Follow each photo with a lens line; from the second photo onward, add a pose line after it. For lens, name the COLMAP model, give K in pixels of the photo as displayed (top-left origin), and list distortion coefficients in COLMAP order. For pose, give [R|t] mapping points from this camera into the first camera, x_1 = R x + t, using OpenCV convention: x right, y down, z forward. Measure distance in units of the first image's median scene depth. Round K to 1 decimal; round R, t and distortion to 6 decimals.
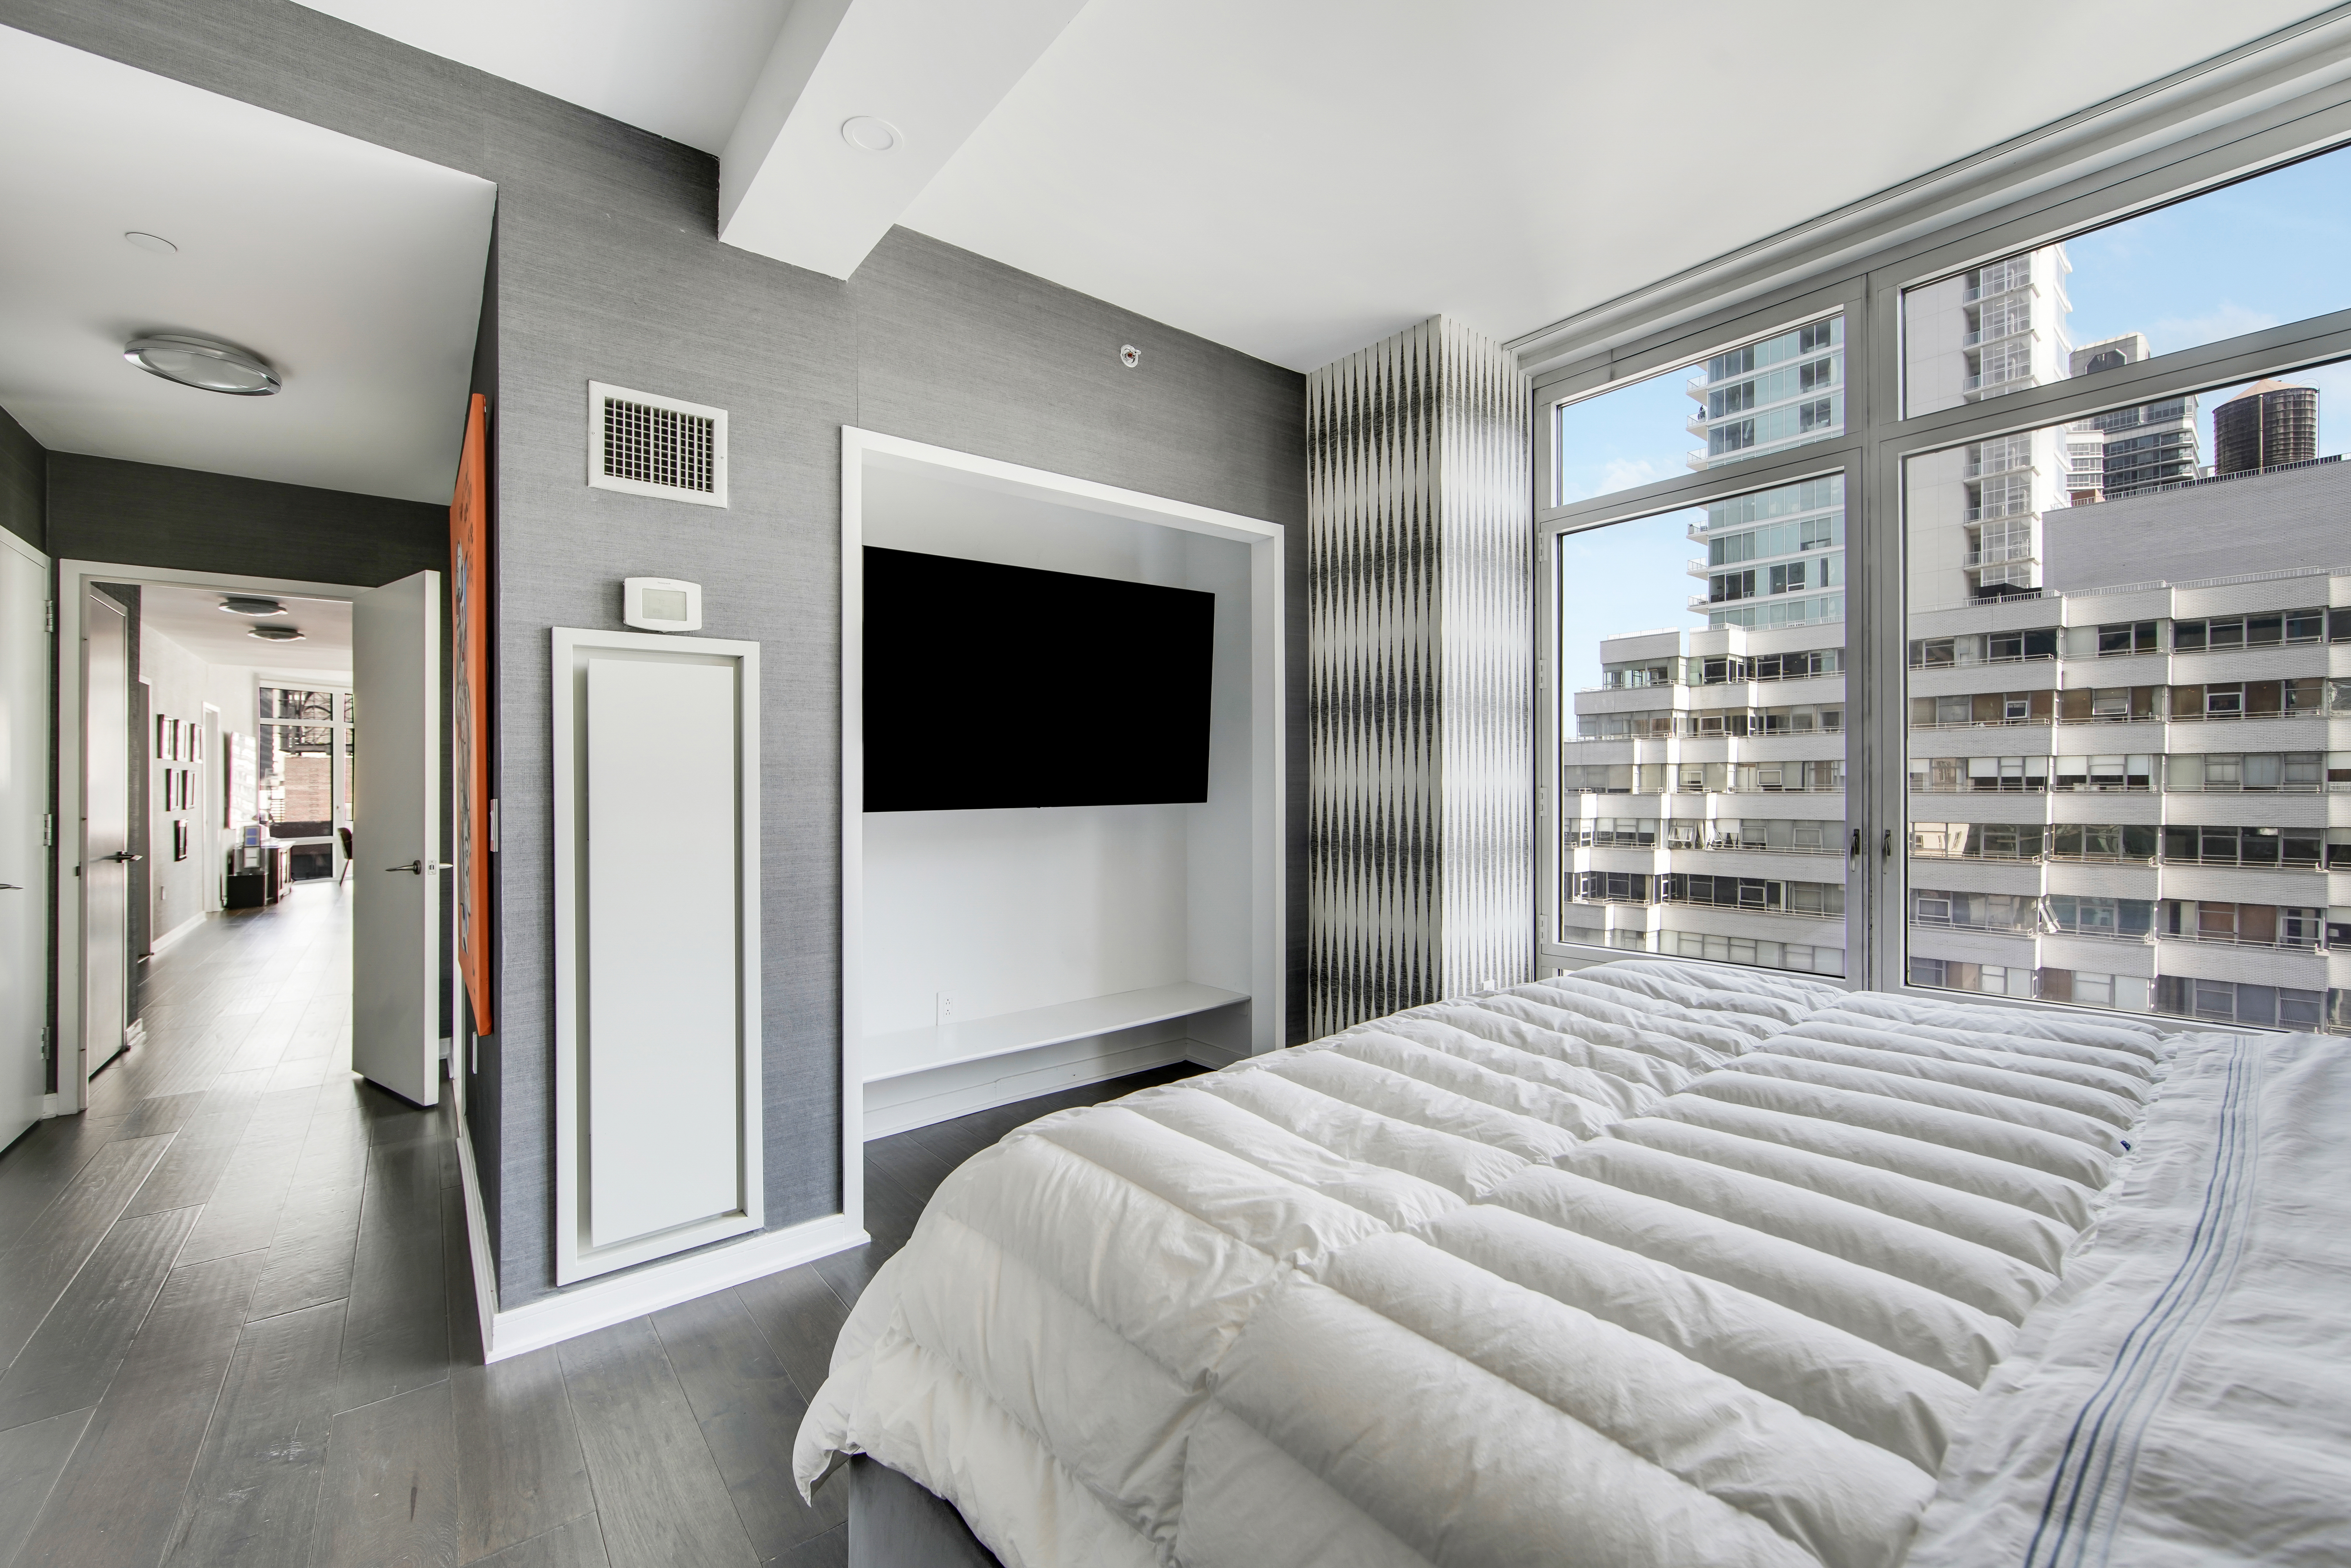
lens RADIAL K [[963.1, 0, 1192.4], [0, 963.1, 782.0], [0, 0, 1]] dist [-0.006565, 0.002349]
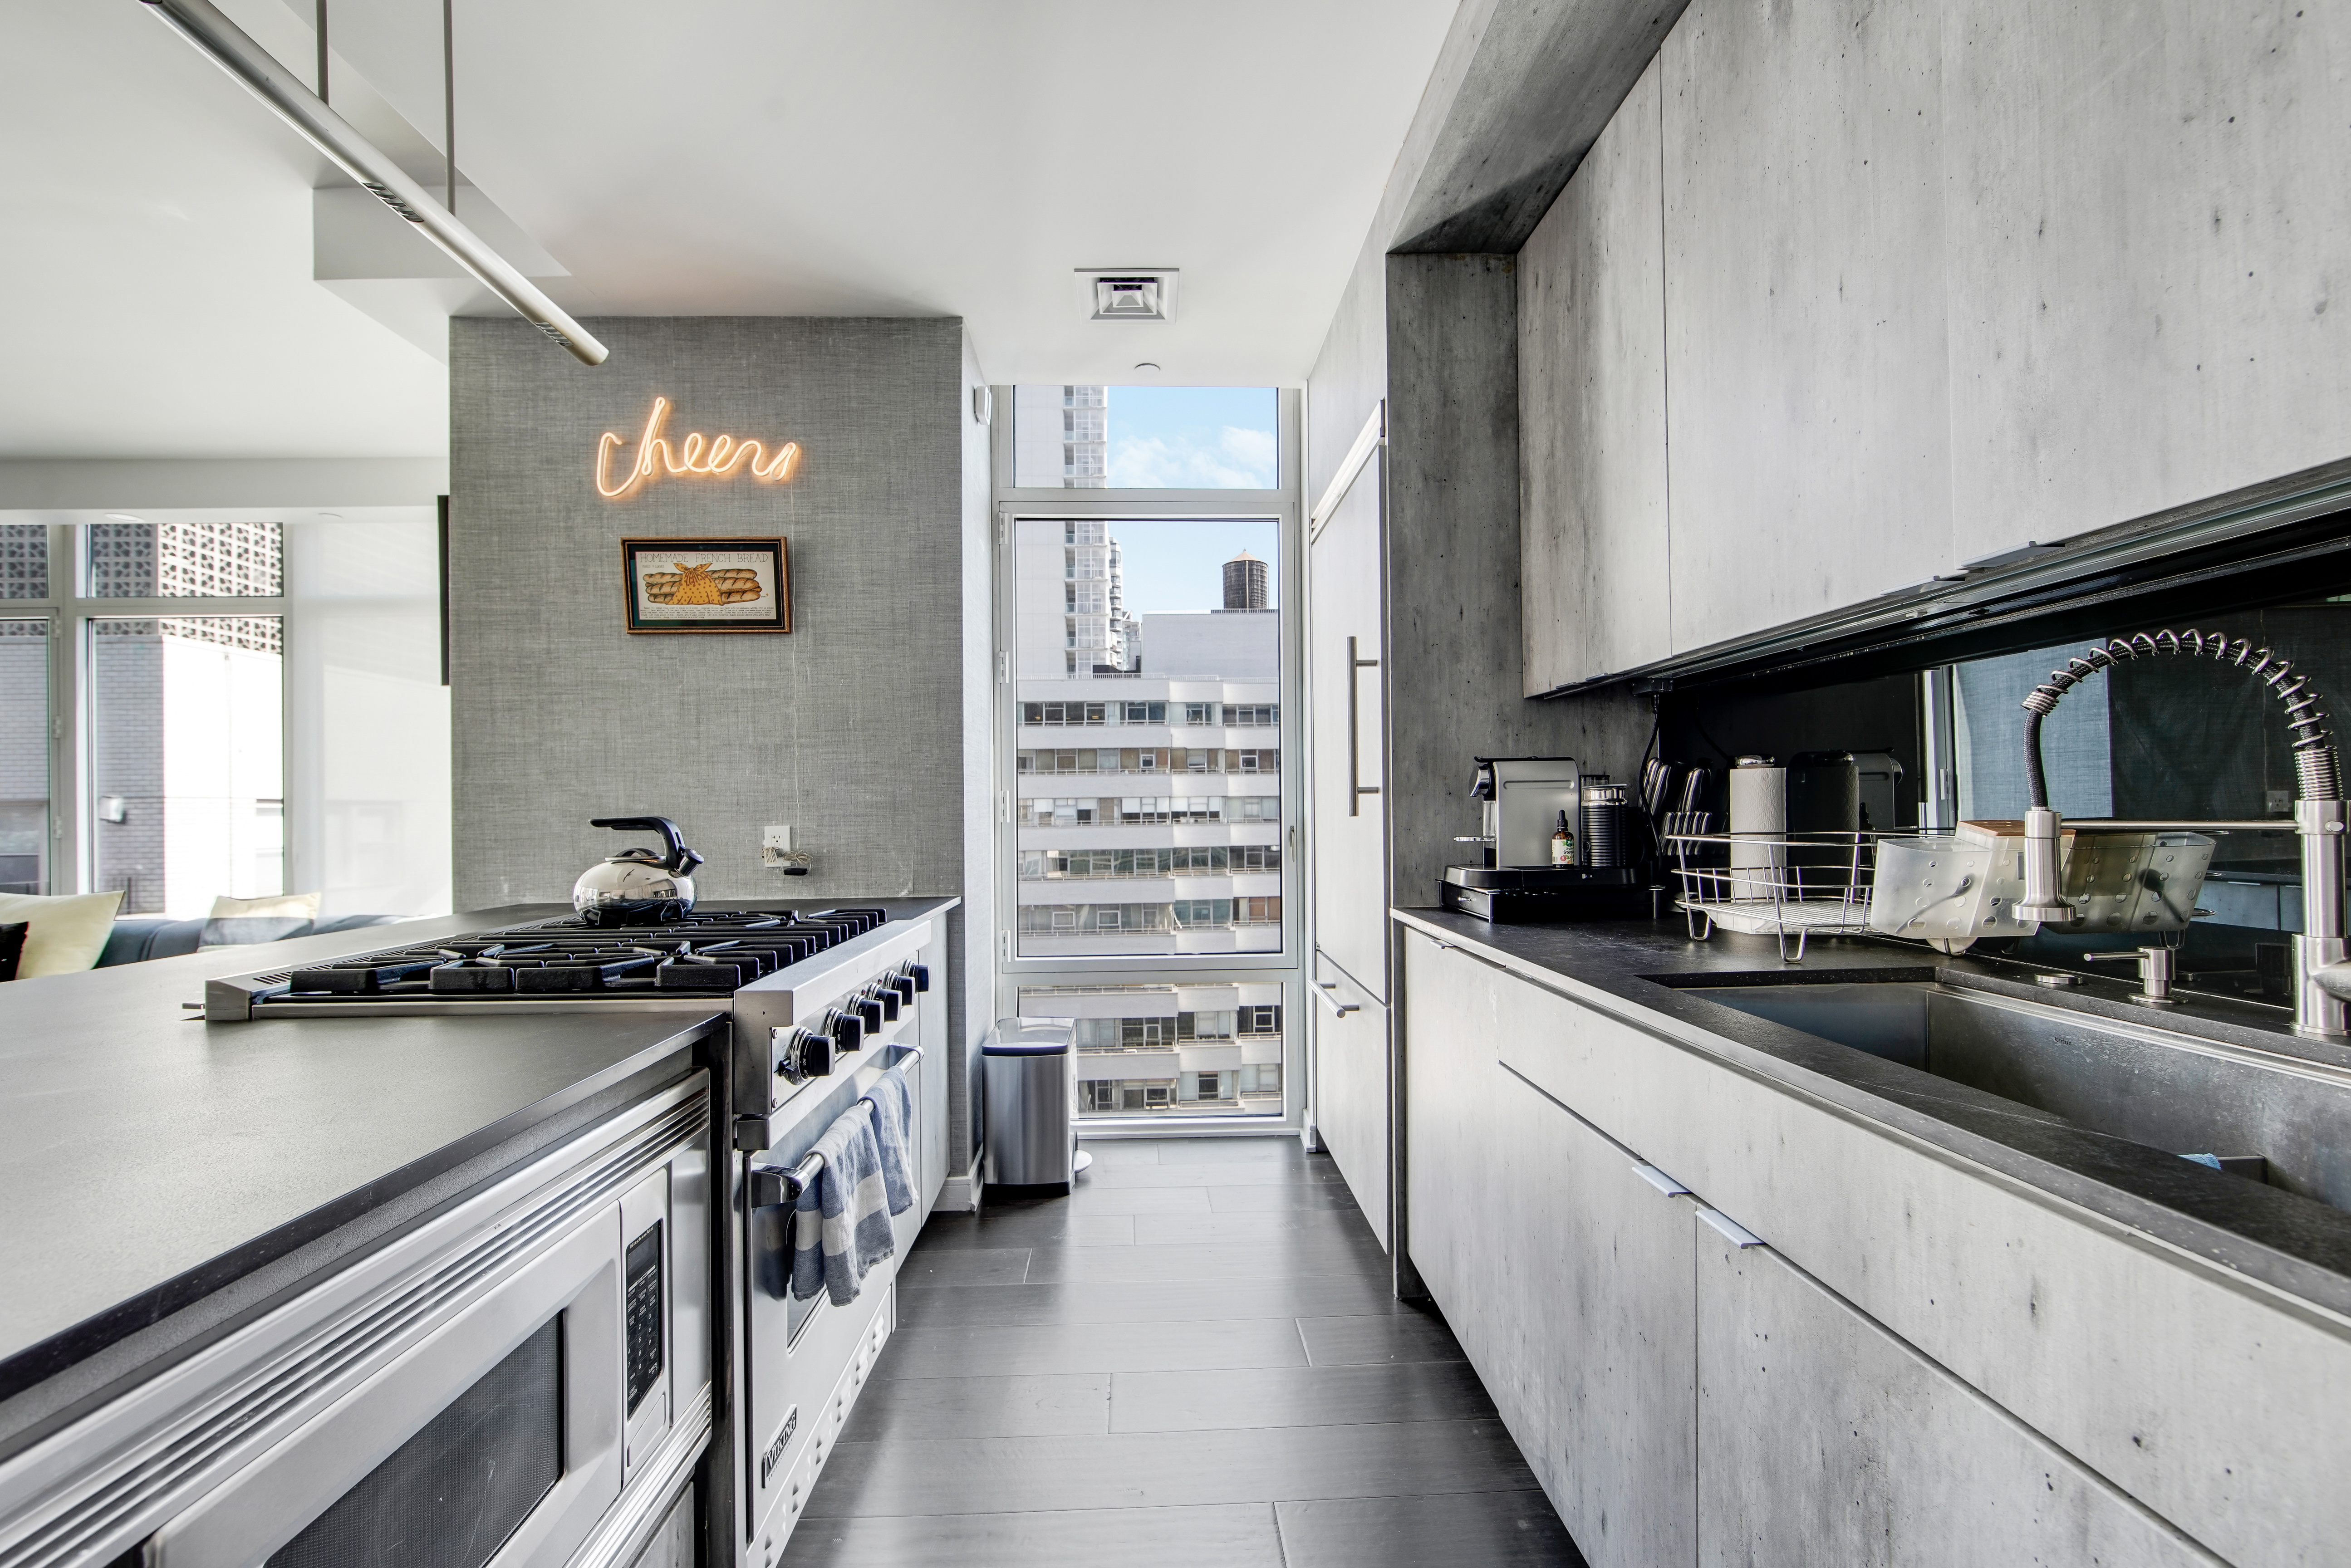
lens RADIAL K [[963.1, 0, 1170.6], [0, 963.1, 793.4], [0, 0, 1]] dist [-0.006565, 0.002349]
pose [[0.600209, 0.017002, 0.799663, -0.178889], [0.008413, 0.999585, -0.027567, 0.005300], [-0.799799, 0.023274, 0.599816, 0.192094]]
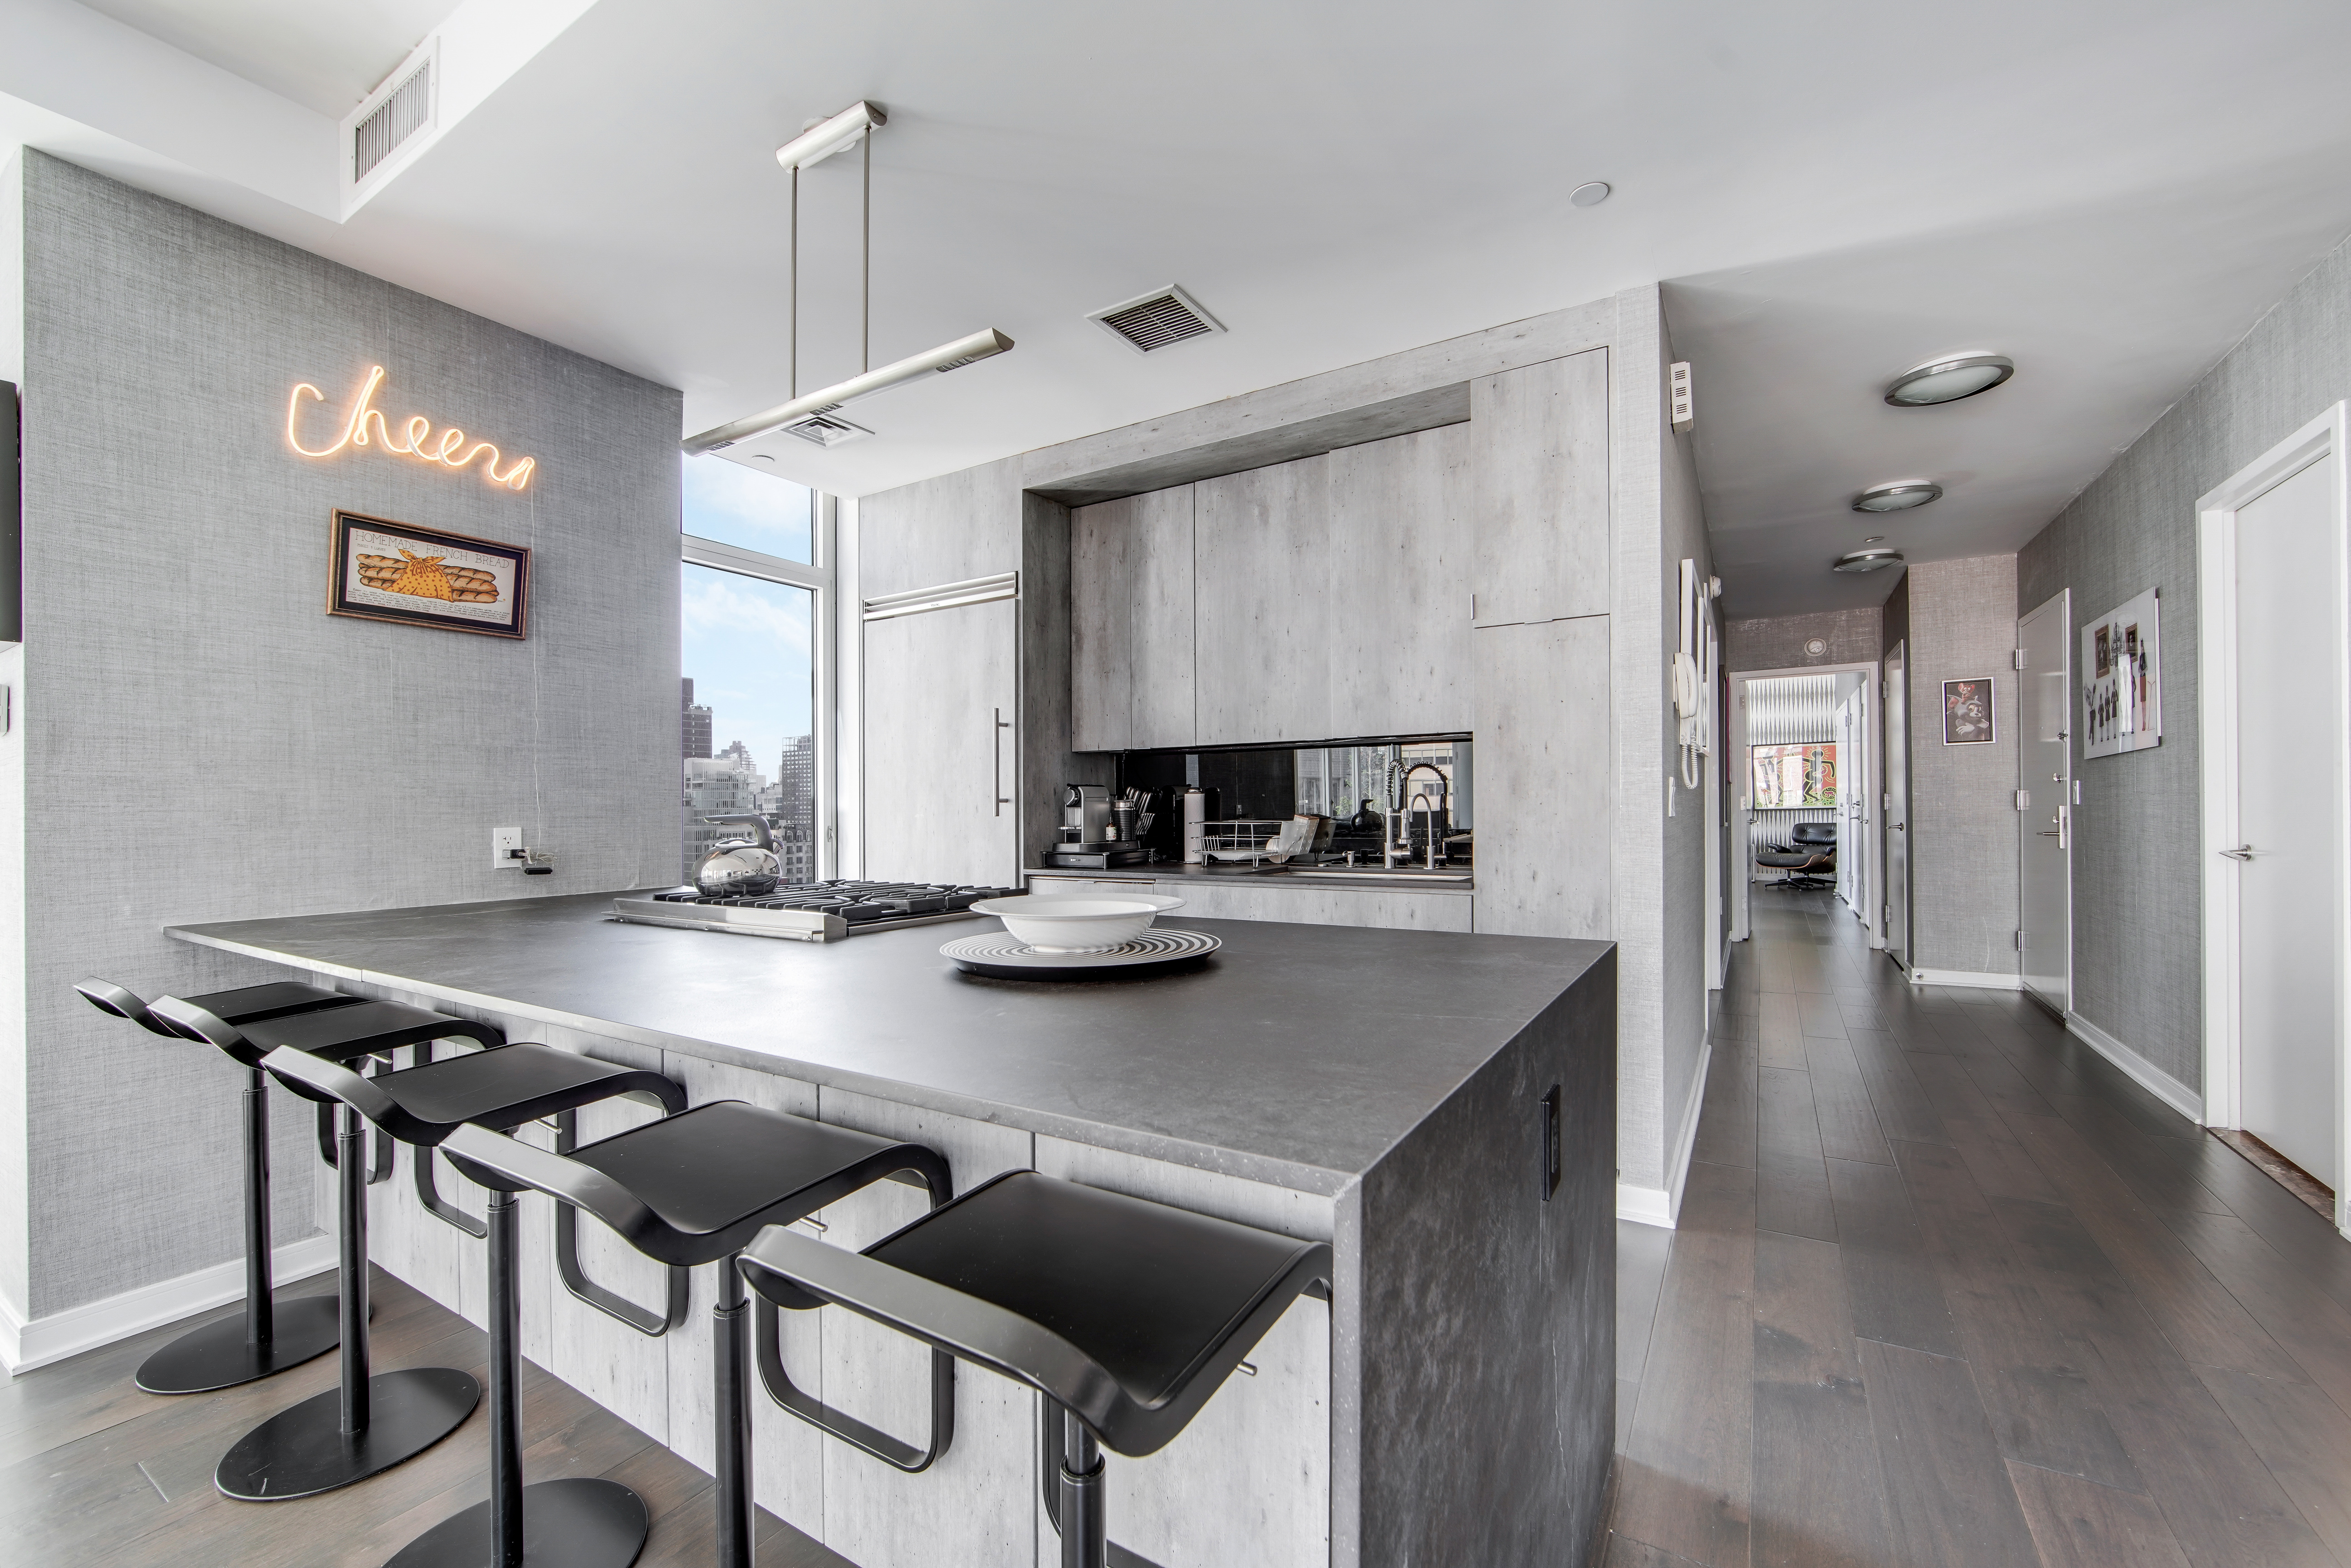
lens RADIAL K [[963.1, 0, 1176.2], [0, 963.1, 795.4], [0, 0, 1]] dist [-0.006565, 0.002349]
pose [[-0.333073, 0.026656, 0.942524, -0.707634], [0.017352, 0.999604, -0.022139, 0.008376], [-0.942741, 0.008981, -0.333404, 0.686877]]
